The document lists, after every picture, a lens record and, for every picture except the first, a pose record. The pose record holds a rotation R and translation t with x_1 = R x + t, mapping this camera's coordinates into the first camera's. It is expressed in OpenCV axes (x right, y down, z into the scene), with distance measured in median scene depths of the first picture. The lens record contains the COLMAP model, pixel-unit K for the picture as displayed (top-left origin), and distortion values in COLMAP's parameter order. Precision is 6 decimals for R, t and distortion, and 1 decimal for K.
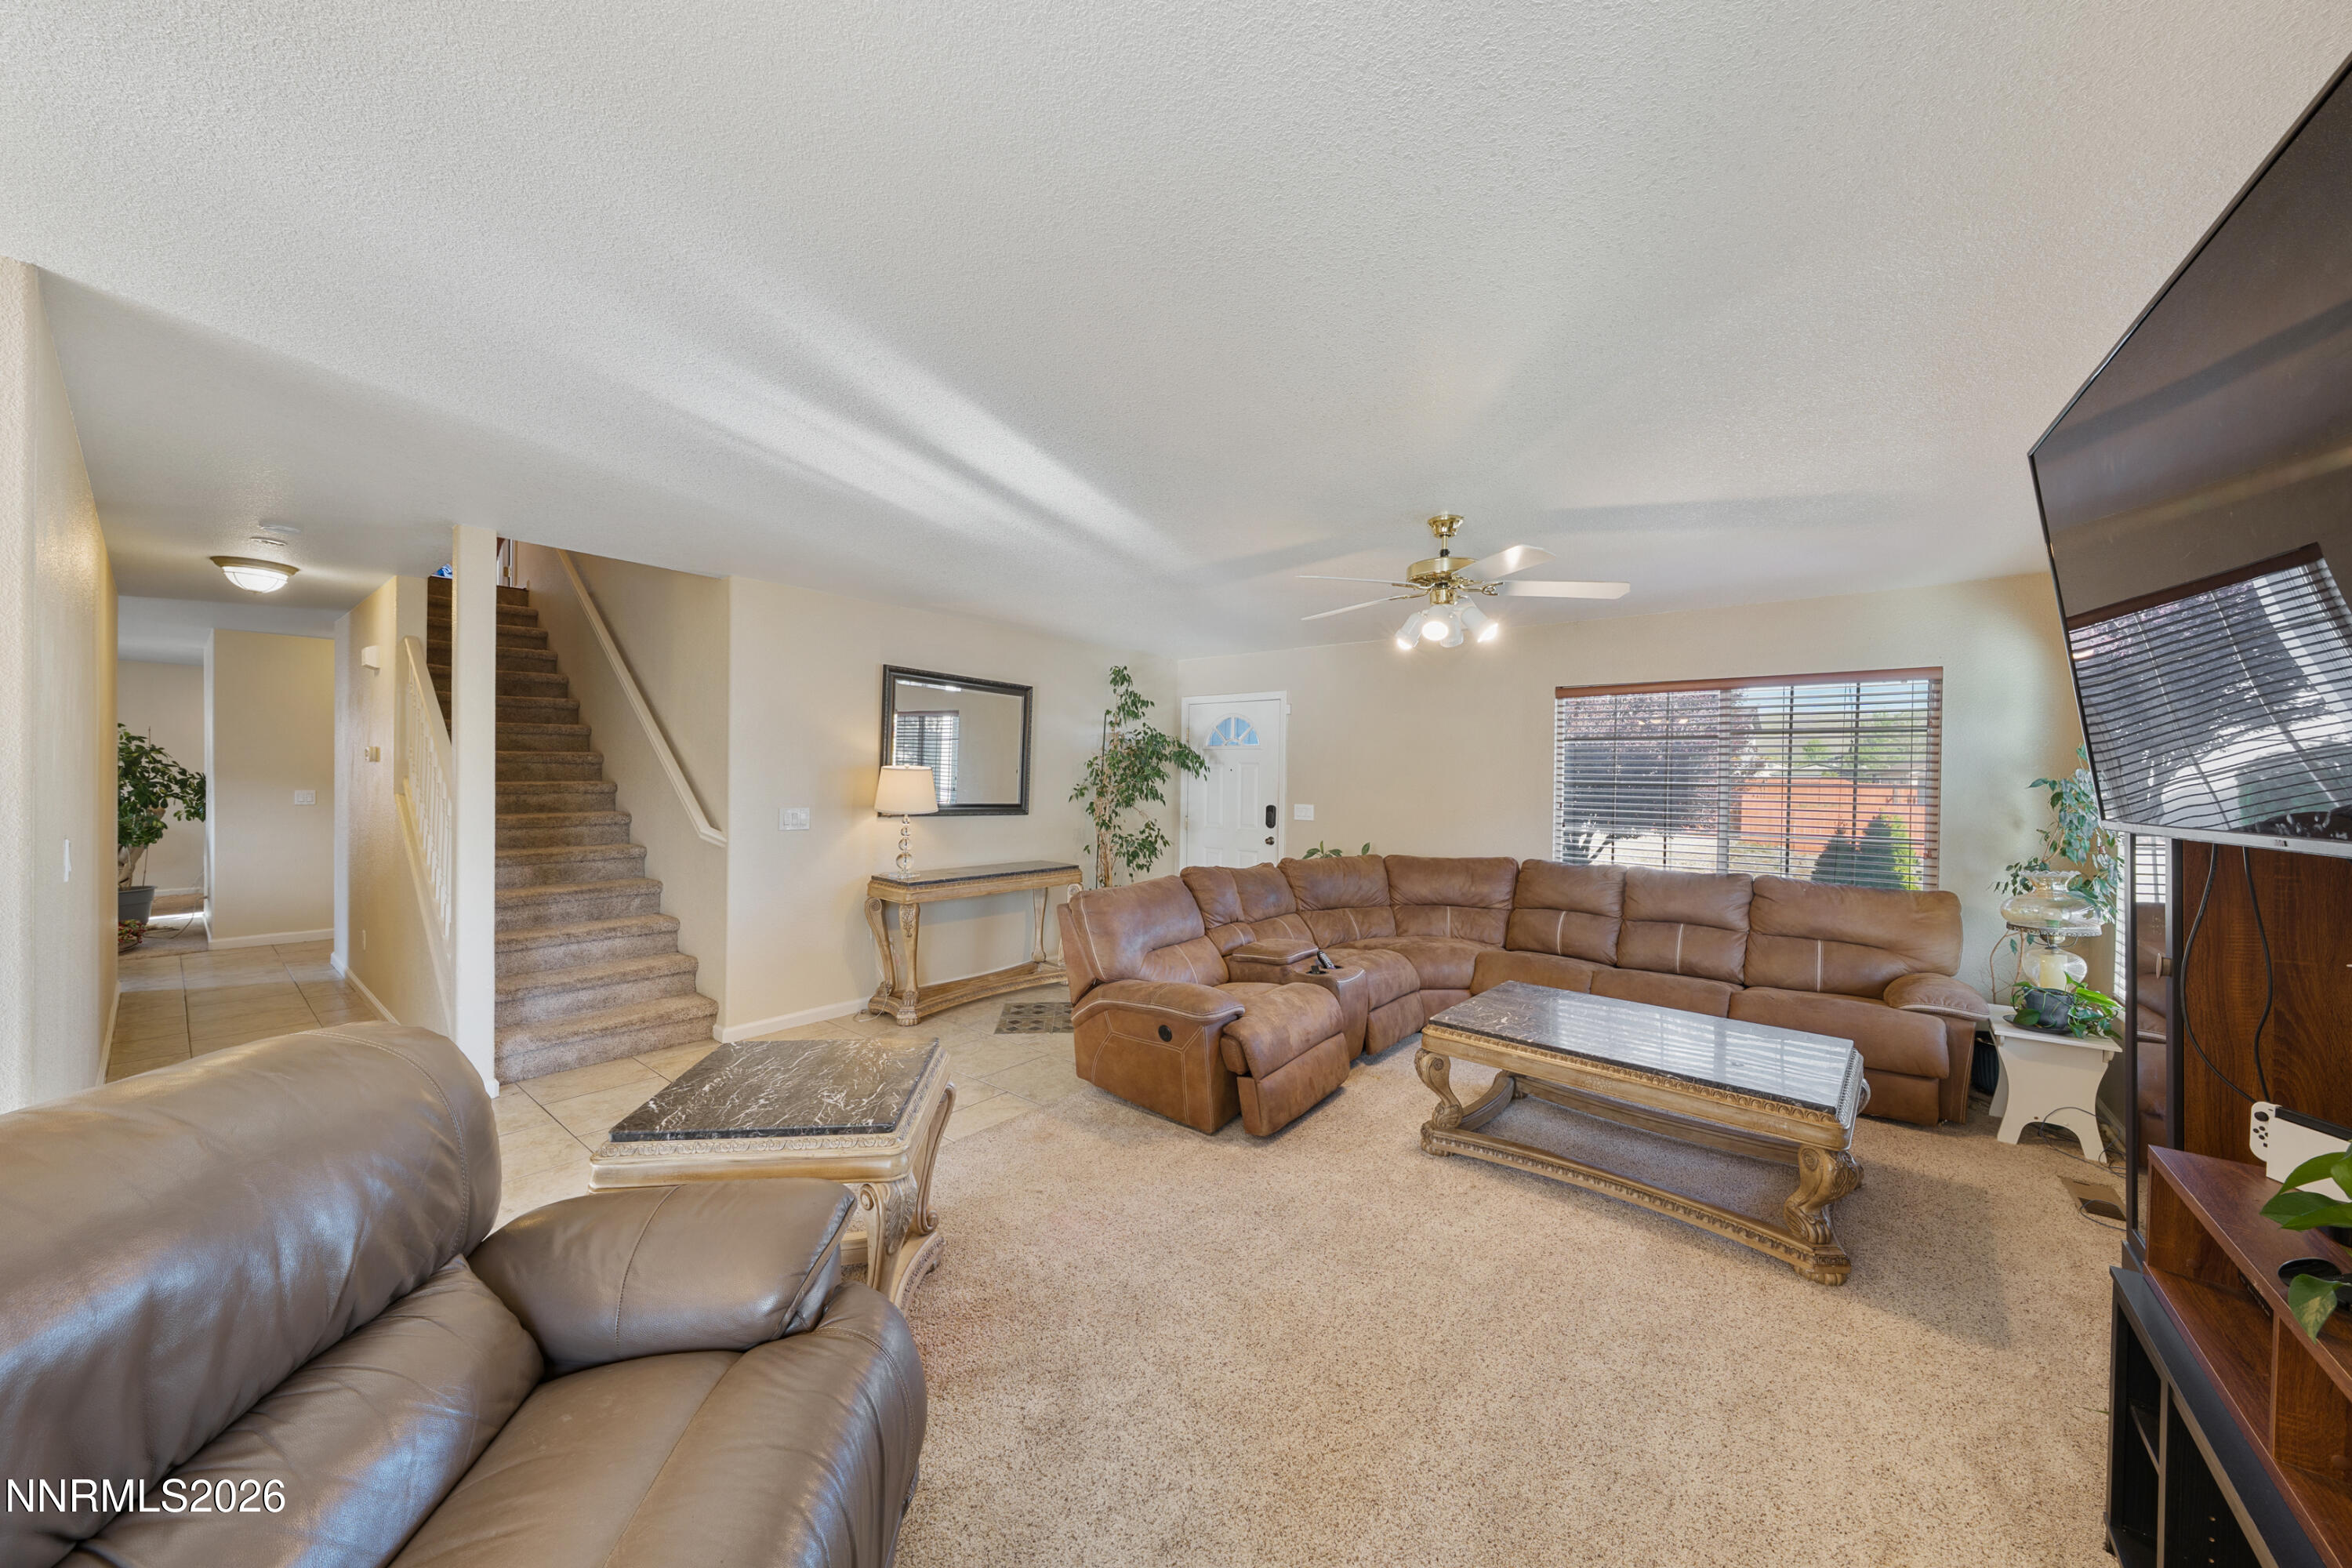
lens RADIAL K [[793.9, 0, 1188.8], [0, 793.9, 781.4], [0, 0, 1]] dist [-0.003141, 0.000504]
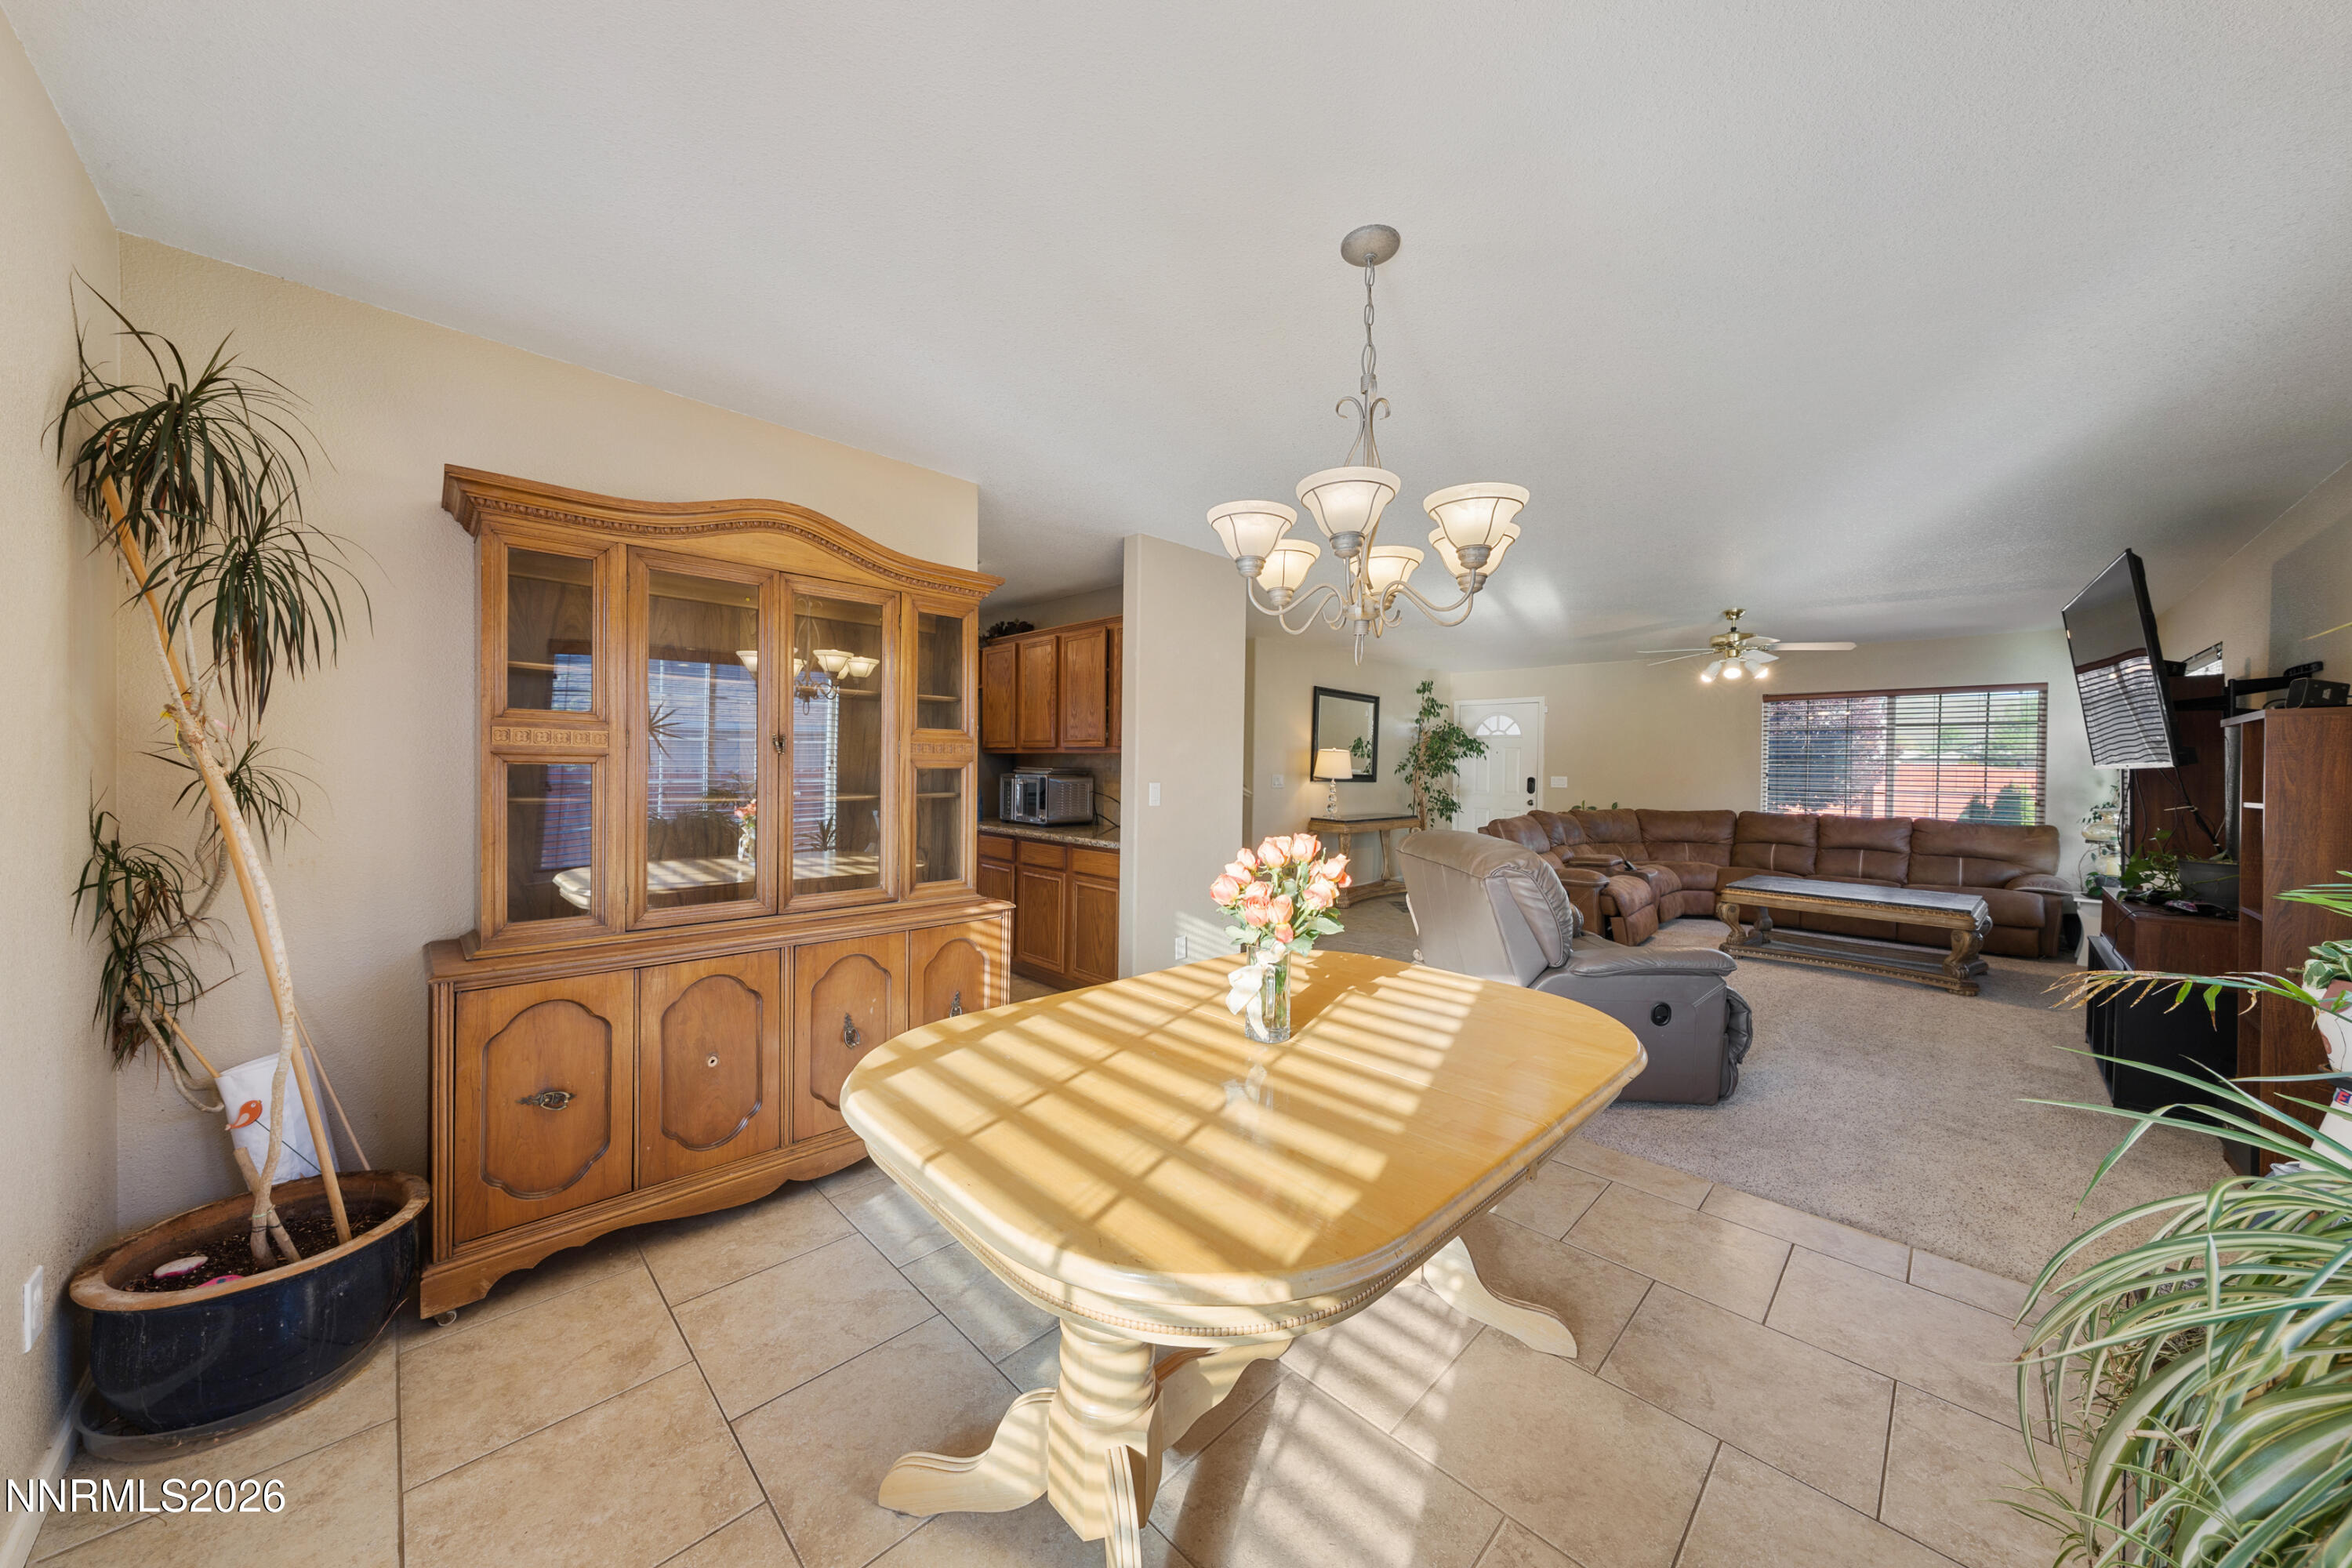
lens RADIAL K [[793.9, 0, 1168.7], [0, 793.9, 769.0], [0, 0, 1]] dist [-0.003141, 0.000504]
pose [[0.993893, -0.000011, -0.110344, -0.523028], [-0.000166, 0.999999, -0.001596, 0.024079], [0.110344, 0.001605, 0.993892, -0.648377]]
